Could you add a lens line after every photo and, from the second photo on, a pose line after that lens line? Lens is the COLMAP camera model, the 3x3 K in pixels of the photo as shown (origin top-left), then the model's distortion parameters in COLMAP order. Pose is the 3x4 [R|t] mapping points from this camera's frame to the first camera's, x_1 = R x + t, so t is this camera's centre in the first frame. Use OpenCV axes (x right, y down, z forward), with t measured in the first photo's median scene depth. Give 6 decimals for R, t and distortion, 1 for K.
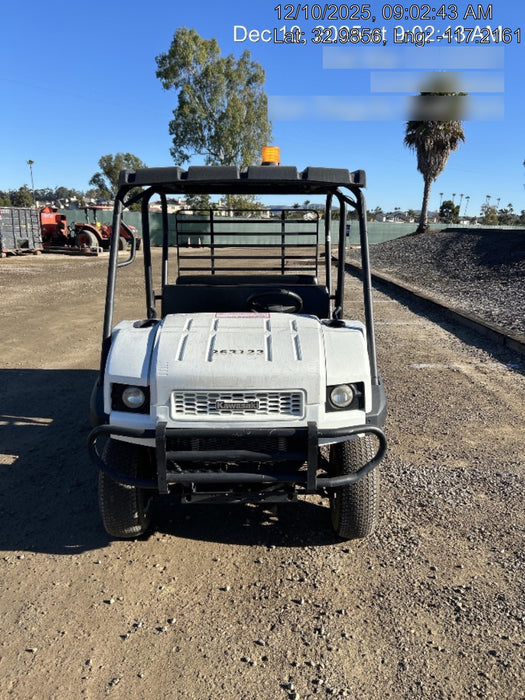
lens RADIAL K [[530.0, 0, 265.3], [0, 530.0, 345.0], [0, 0, 1]] dist [0.007943, -0.002567]
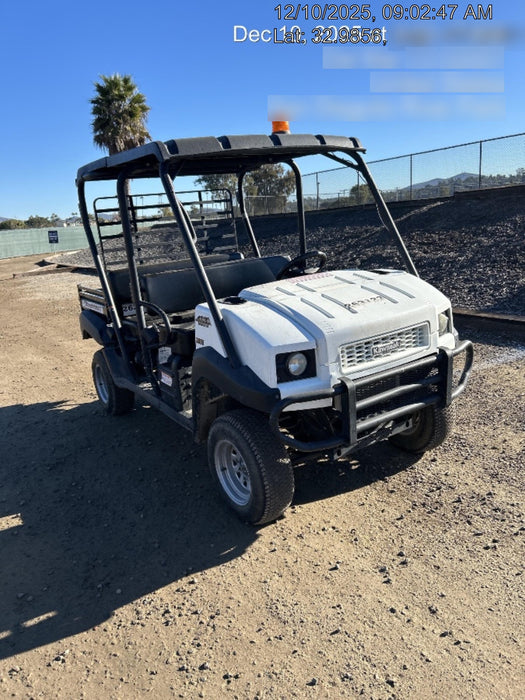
lens RADIAL K [[530.0, 0, 265.3], [0, 530.0, 345.0], [0, 0, 1]] dist [0.007943, -0.002567]
pose [[0.841787, -0.207665, 0.498267, -0.779123], [0.209683, 0.976350, 0.052673, -0.000462], [-0.497421, 0.060139, 0.865422, 0.176998]]
